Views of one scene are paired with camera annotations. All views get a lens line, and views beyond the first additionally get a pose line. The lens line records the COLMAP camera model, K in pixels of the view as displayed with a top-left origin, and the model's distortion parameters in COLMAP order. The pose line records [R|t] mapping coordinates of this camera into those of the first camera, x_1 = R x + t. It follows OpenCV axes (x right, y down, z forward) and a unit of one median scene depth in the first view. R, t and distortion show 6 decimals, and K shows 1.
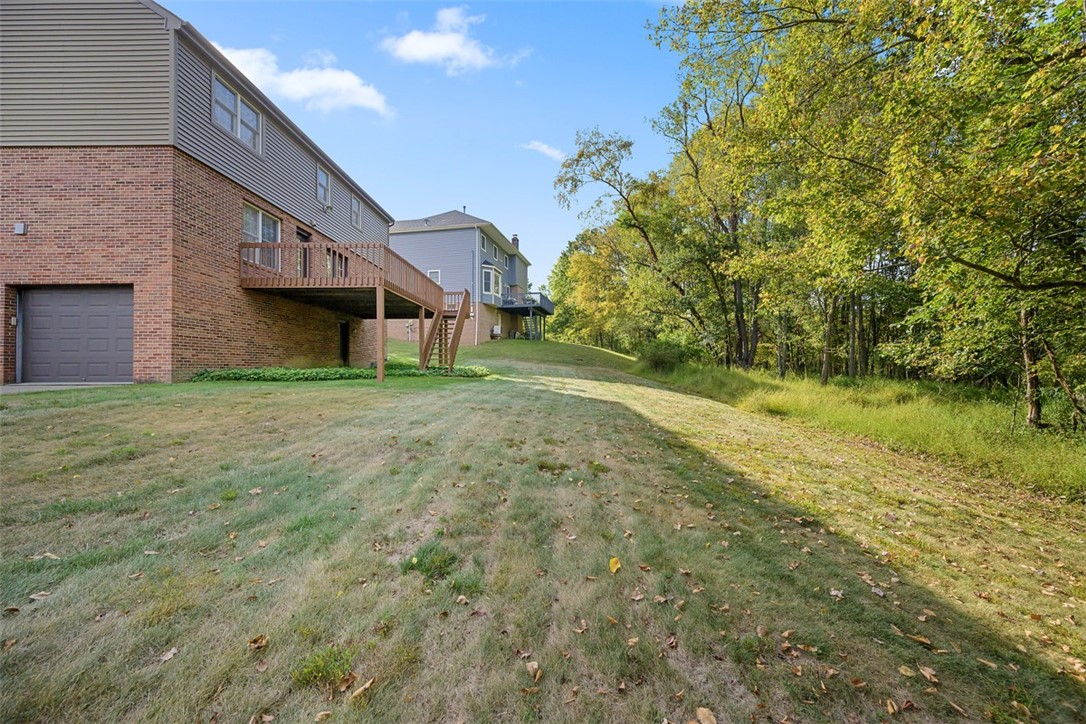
lens RADIAL K [[426.1, 0, 538.2], [0, 426.1, 365.8], [0, 0, 1]] dist [-0.003324, -0.000063]
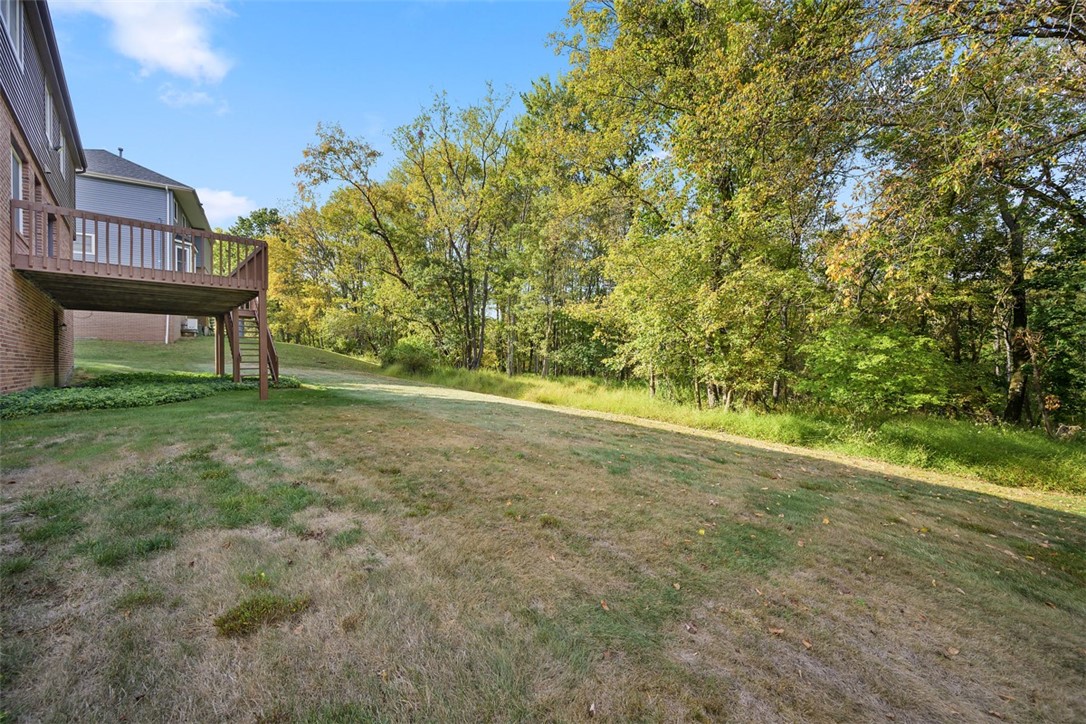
lens RADIAL K [[426.1, 0, 544.6], [0, 426.1, 359.7], [0, 0, 1]] dist [-0.003324, -0.000063]
pose [[0.702578, -0.002848, 0.711601, -0.553802], [0.007000, 0.999971, -0.002910, -0.035046], [-0.711572, 0.007025, 0.702578, -0.032734]]
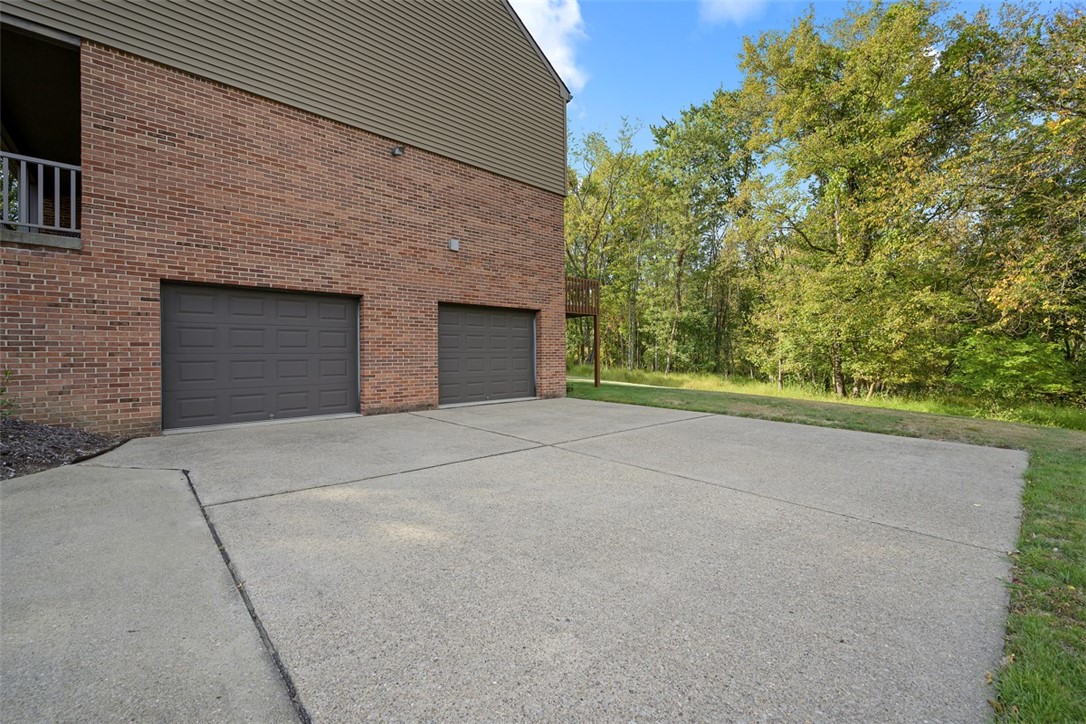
lens RADIAL K [[450.9, 0, 542.2], [0, 450.9, 356.2], [0, 0, 1]] dist [0.000017, 0.000143]
pose [[0.729471, -0.004984, 0.683994, -1.415538], [0.008932, 0.999958, -0.002239, -0.053933], [-0.683954, 0.007743, 0.729484, 0.096469]]
